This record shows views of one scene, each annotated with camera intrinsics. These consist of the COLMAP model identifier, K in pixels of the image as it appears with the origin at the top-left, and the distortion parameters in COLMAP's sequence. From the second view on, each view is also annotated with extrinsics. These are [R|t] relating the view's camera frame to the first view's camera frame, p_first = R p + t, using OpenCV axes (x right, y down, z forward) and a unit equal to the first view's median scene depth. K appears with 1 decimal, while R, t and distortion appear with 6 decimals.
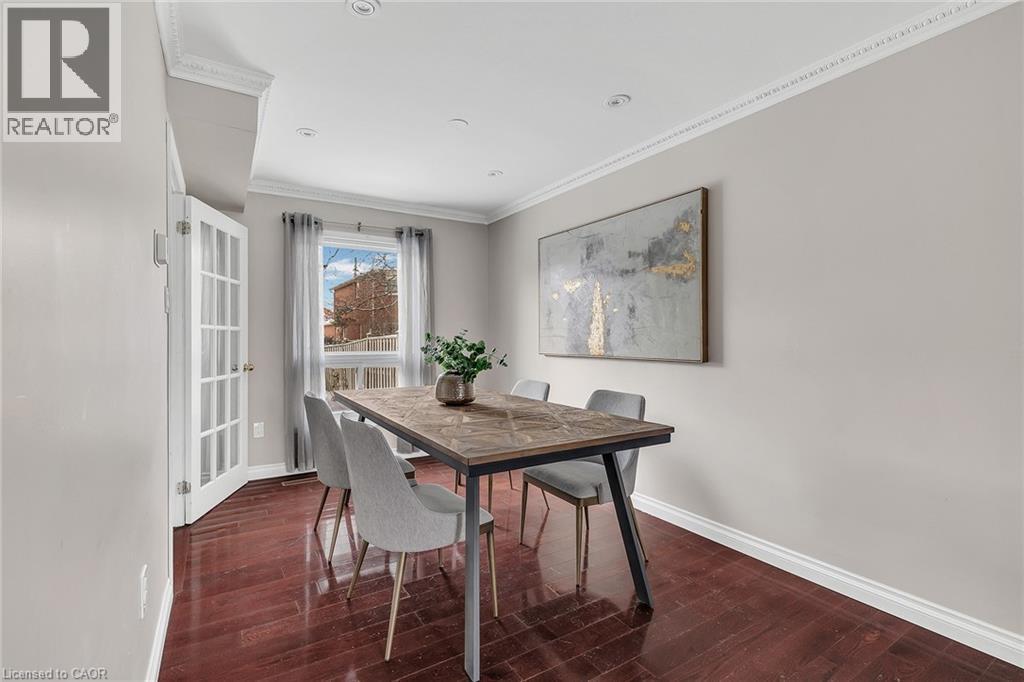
lens RADIAL K [[455.0, 0, 489.3], [0, 455.0, 338.0], [0, 0, 1]] dist [-0.000582, -0.000210]
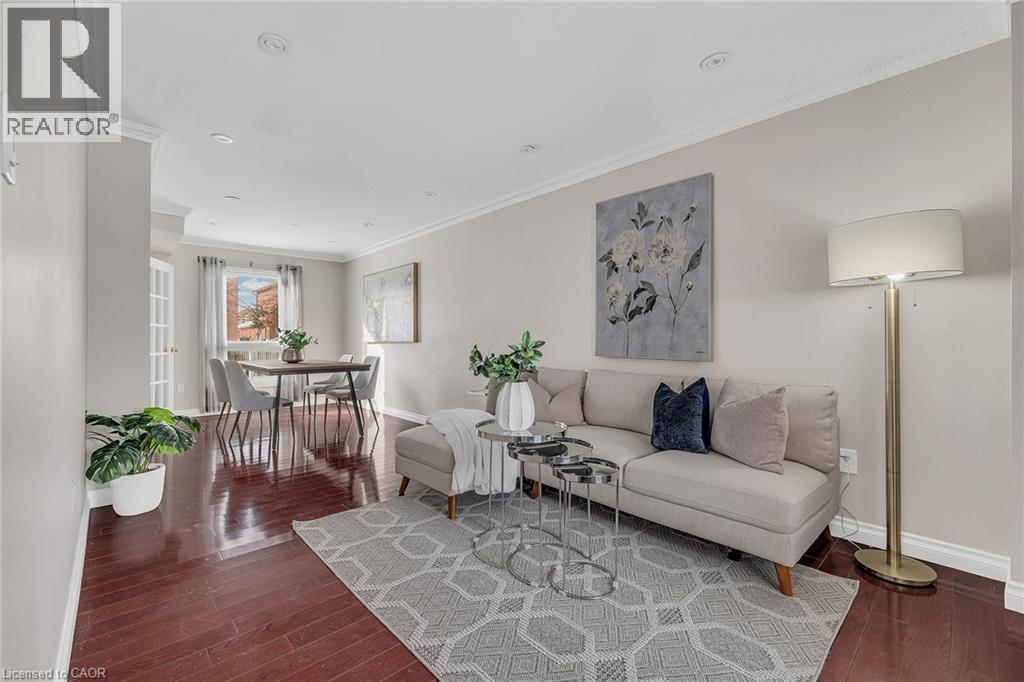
lens RADIAL K [[428.0, 0, 515.8], [0, 428.0, 337.6], [0, 0, 1]] dist [-0.000570, -0.000783]
pose [[0.976930, -0.000878, 0.213558, 0.336717], [0.002019, 0.999985, -0.005125, 0.029421], [-0.213551, 0.005438, 0.976917, -0.750389]]
